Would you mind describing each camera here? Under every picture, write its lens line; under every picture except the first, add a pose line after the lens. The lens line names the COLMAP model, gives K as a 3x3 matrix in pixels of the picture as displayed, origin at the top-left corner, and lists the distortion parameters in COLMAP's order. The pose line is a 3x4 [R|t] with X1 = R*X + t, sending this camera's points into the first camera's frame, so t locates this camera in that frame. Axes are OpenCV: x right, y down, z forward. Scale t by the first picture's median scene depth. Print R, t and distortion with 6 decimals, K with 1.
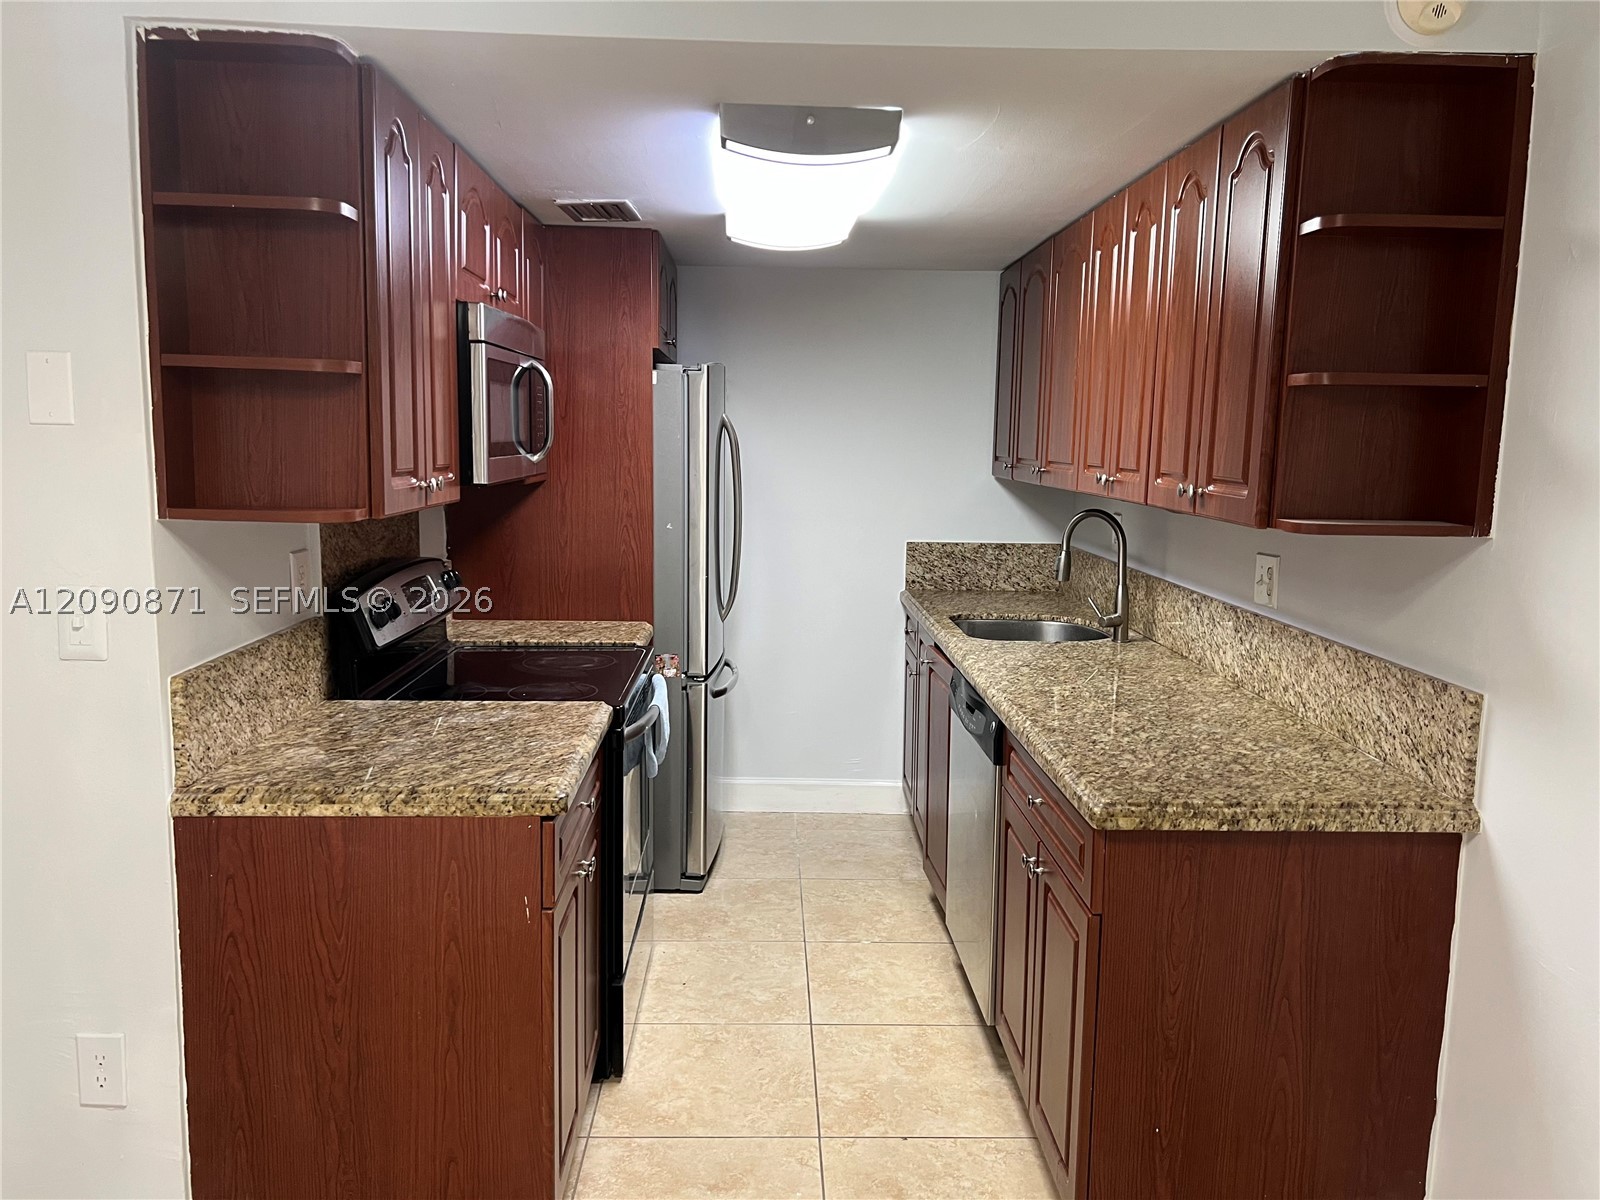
lens RADIAL K [[1212.9, 0, 802.5], [0, 1212.9, 574.1], [0, 0, 1]] dist [0.090655, -0.132764]
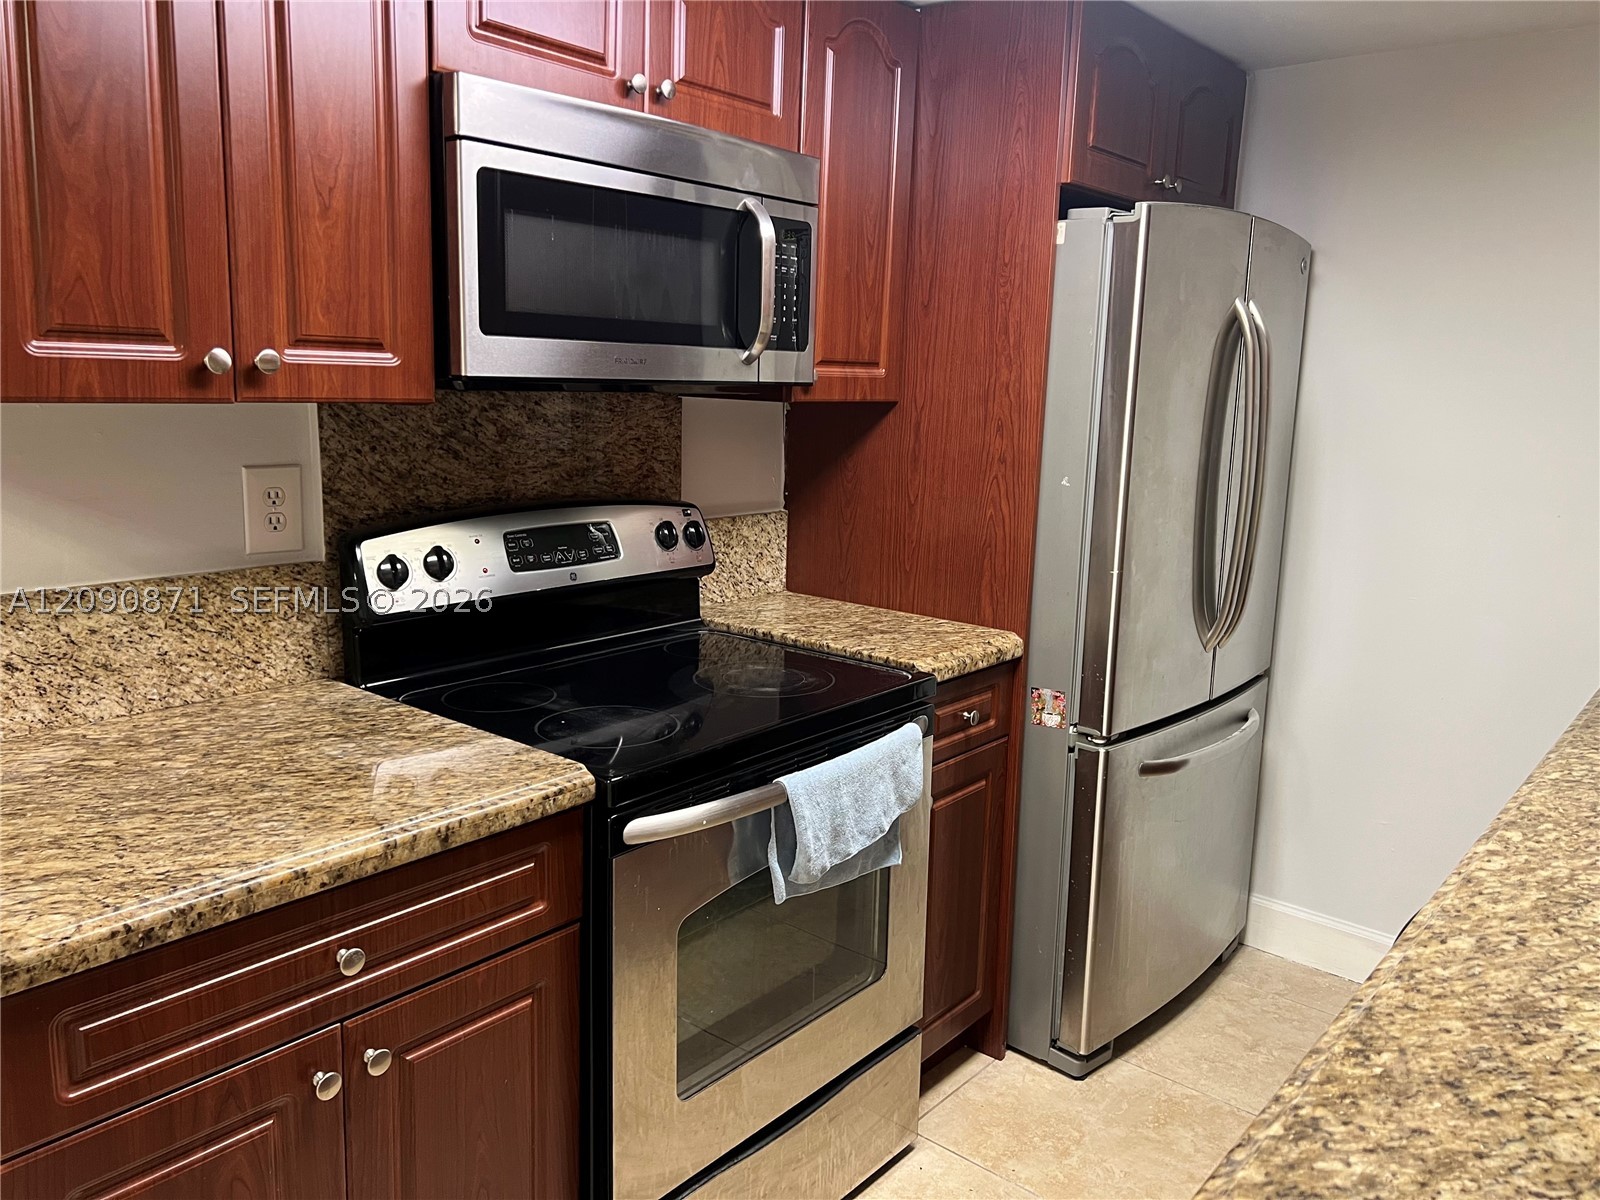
lens RADIAL K [[1193.9, 0, 797.5], [0, 1193.9, 580.6], [0, 0, 1]] dist [0.069164, -0.080163]
pose [[0.737803, 0.117372, -0.664733, 0.198376], [-0.092498, 0.993057, 0.072678, -0.022237], [0.668648, 0.007865, 0.743537, 0.473659]]
